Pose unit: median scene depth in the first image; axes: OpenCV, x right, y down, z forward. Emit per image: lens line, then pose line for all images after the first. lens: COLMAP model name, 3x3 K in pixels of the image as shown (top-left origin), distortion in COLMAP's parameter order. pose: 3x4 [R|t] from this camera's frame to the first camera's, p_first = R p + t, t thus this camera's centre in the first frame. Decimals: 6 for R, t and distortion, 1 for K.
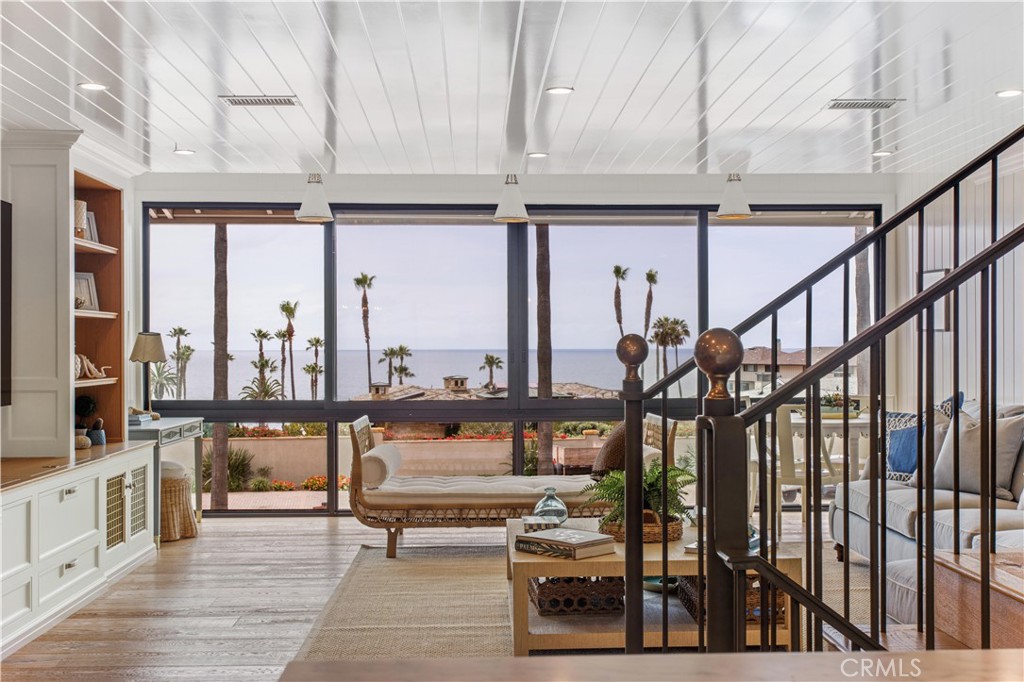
lens RADIAL K [[1180.9, 0, 529.8], [0, 1180.9, 347.2], [0, 0, 1]] dist [-0.003456, 0.000000]
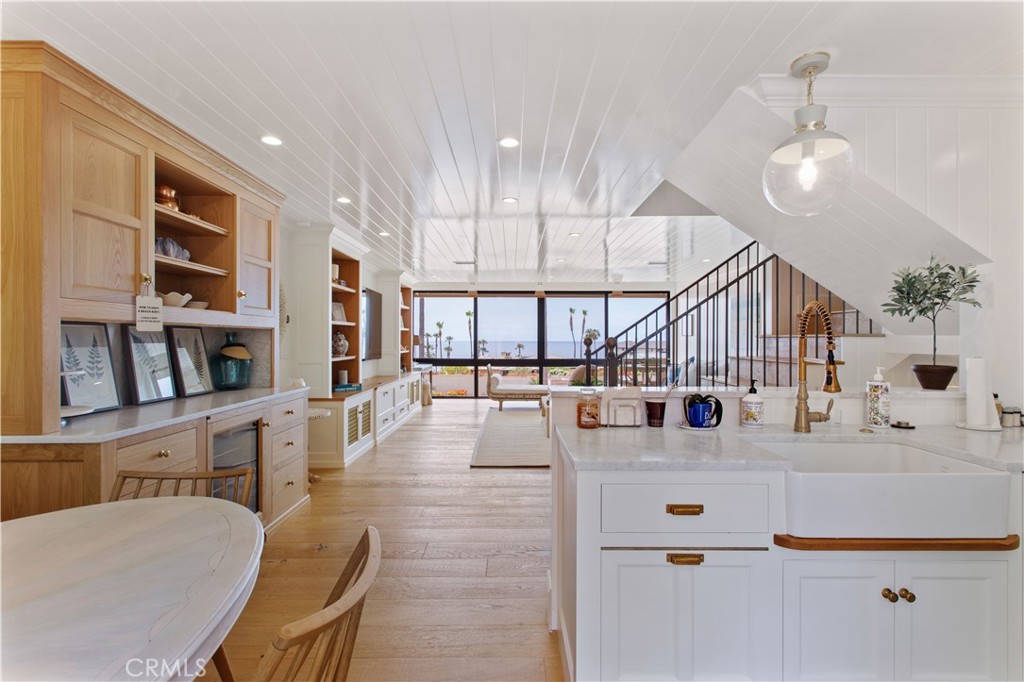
lens RADIAL K [[479.2, 0, 507.9], [0, 479.2, 344.7], [0, 0, 1]] dist [-0.002628, 0.001701]
pose [[0.998441, 0.005893, -0.055510, -0.029083], [-0.005391, 0.999943, 0.009185, -0.000382], [0.055561, -0.008871, 0.998416, -0.187227]]
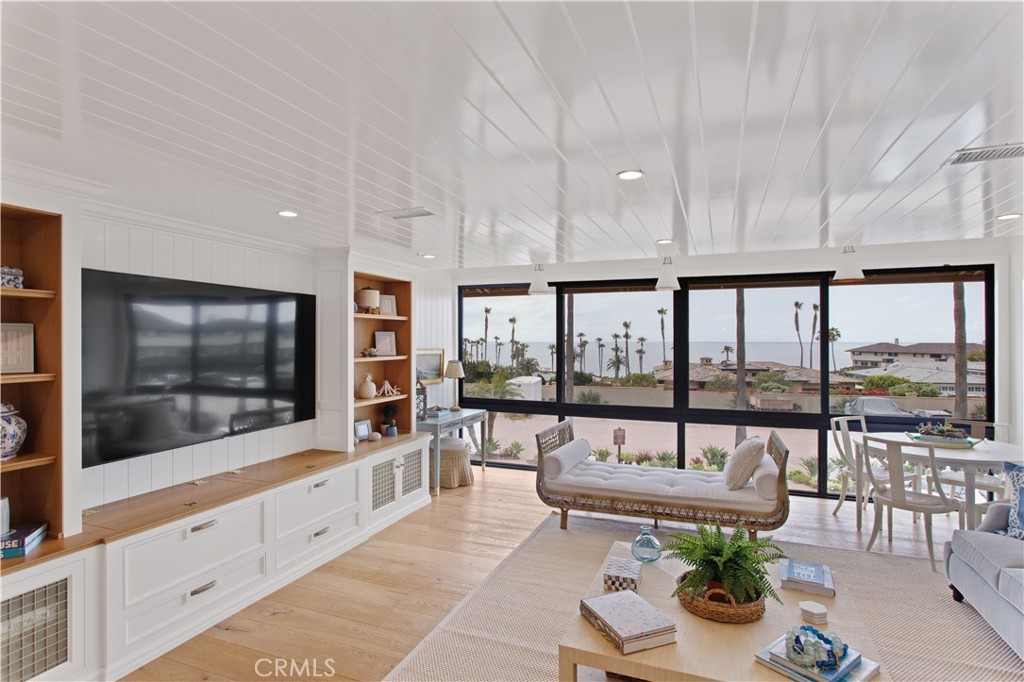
lens RADIAL K [[526.9, 0, 512.4], [0, 526.9, 344.0], [0, 0, 1]] dist [-0.005752, 0.000606]
pose [[0.911269, 0.007912, -0.411736, 0.081250], [-0.005282, 0.999958, 0.007525, -0.046914], [0.411778, -0.004683, 0.911272, 0.353719]]
